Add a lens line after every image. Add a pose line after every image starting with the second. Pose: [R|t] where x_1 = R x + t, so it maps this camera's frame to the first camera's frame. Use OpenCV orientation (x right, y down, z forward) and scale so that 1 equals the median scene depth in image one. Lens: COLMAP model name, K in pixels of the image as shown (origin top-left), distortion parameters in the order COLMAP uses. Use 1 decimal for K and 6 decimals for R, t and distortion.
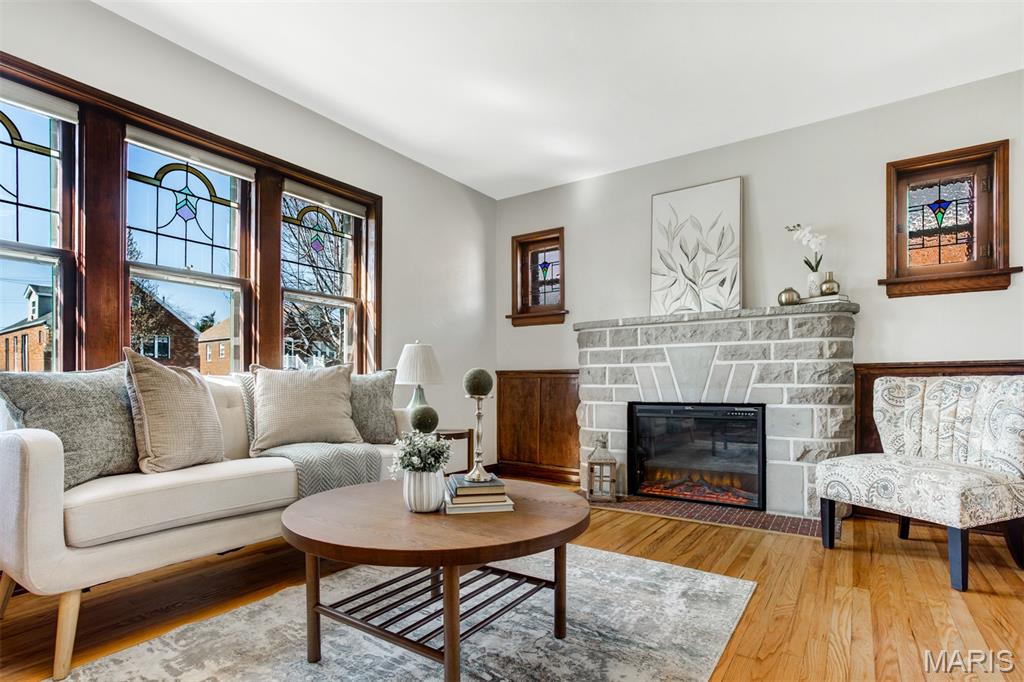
lens RADIAL K [[512.3, 0, 513.5], [0, 512.3, 377.2], [0, 0, 1]] dist [-0.004293, 0.003272]
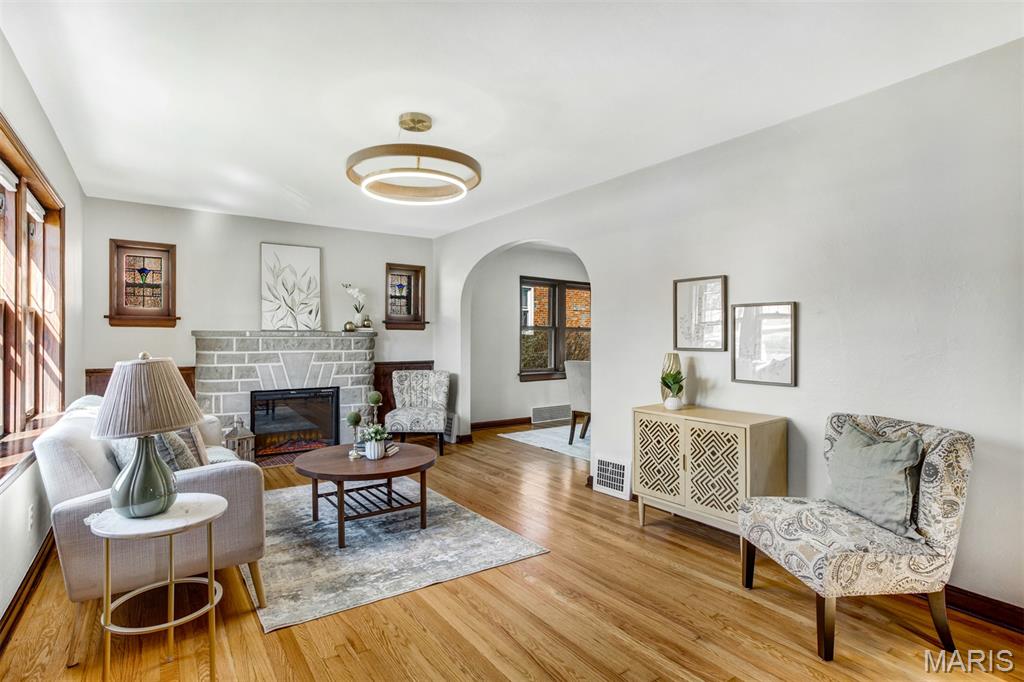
lens RADIAL K [[512.3, 0, 508.8], [0, 512.3, 343.3], [0, 0, 1]] dist [-0.004293, 0.003272]
pose [[0.356719, 0.004076, 0.934203, -0.877025], [-0.015669, 0.999876, 0.001620, -0.101173], [-0.934080, -0.015215, 0.356739, -0.153314]]
